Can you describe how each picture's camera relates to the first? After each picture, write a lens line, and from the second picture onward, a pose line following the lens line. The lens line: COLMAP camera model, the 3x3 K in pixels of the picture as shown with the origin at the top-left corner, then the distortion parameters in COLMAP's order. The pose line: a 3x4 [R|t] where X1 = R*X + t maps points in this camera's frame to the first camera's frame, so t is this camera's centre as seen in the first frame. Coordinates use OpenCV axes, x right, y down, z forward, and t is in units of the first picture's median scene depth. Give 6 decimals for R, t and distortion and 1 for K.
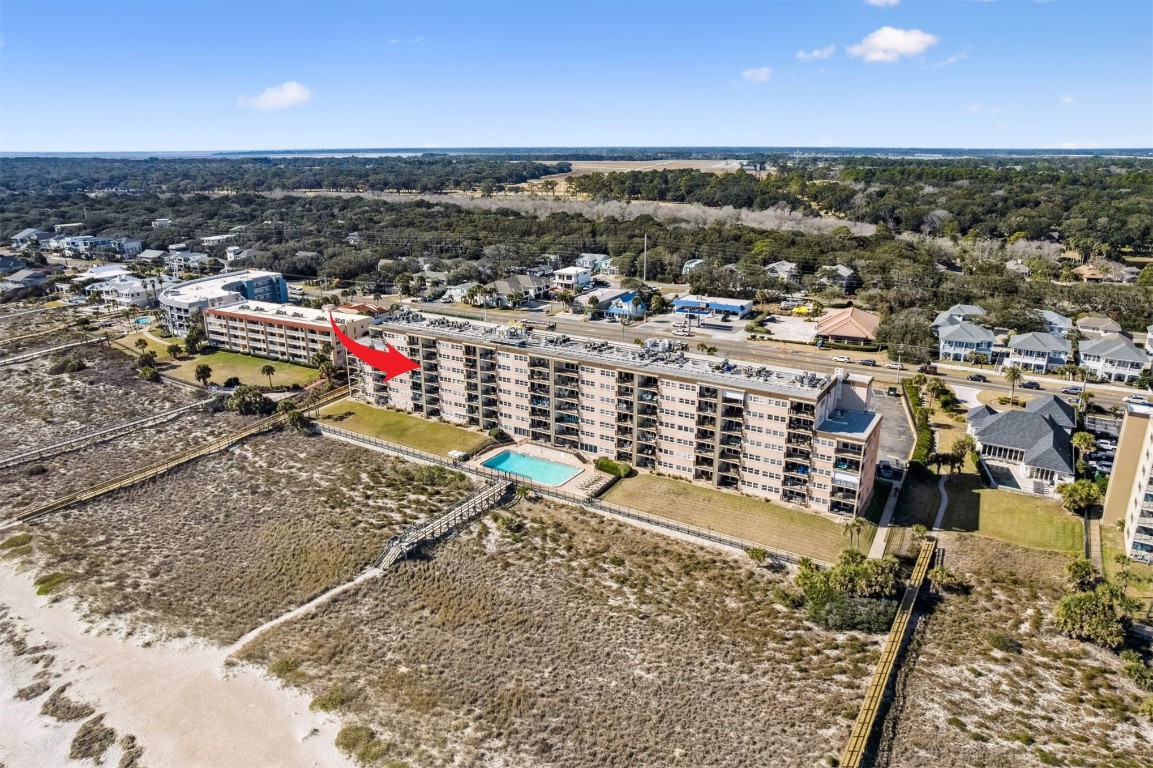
lens RADIAL K [[765.3, 0, 585.2], [0, 765.3, 386.2], [0, 0, 1]] dist [-0.070796, 0.063402]
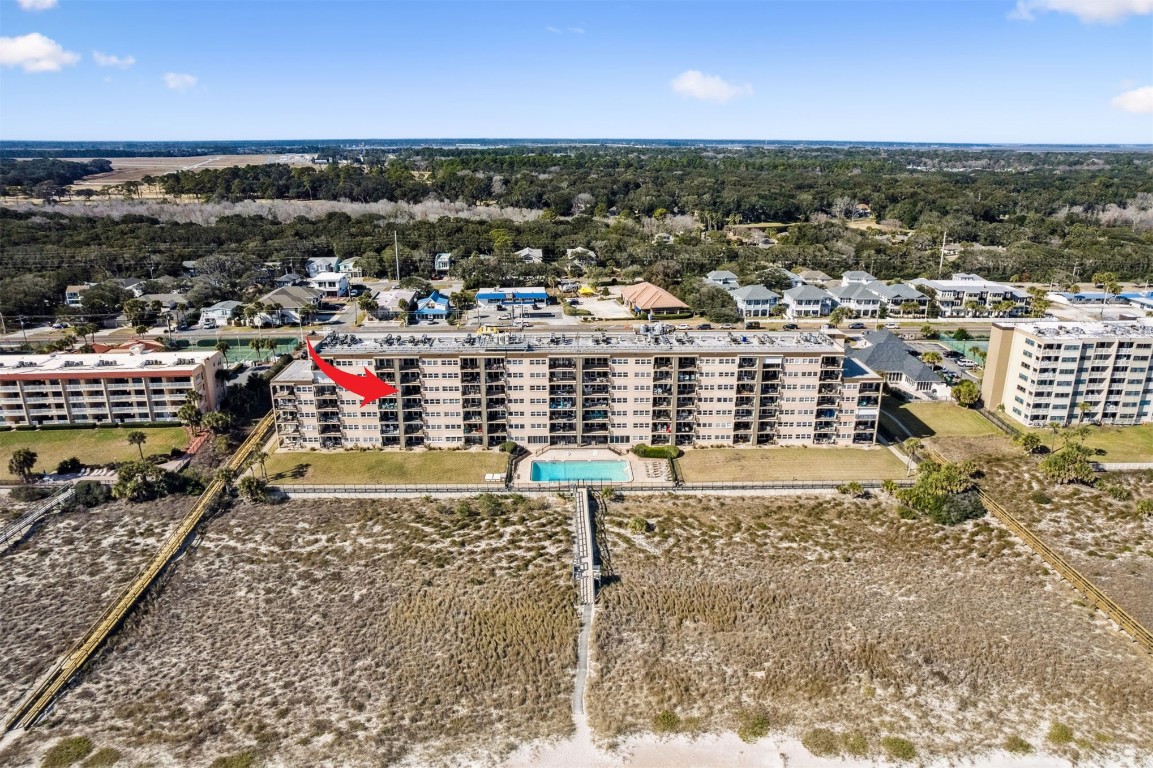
lens RADIAL K [[765.3, 0, 585.2], [0, 765.3, 386.2], [0, 0, 1]] dist [-0.070796, 0.063402]
pose [[0.830204, -0.168719, 0.531315, -0.567982], [0.163686, 0.984866, 0.056977, -0.053612], [-0.532887, 0.039667, 0.845256, 0.180646]]
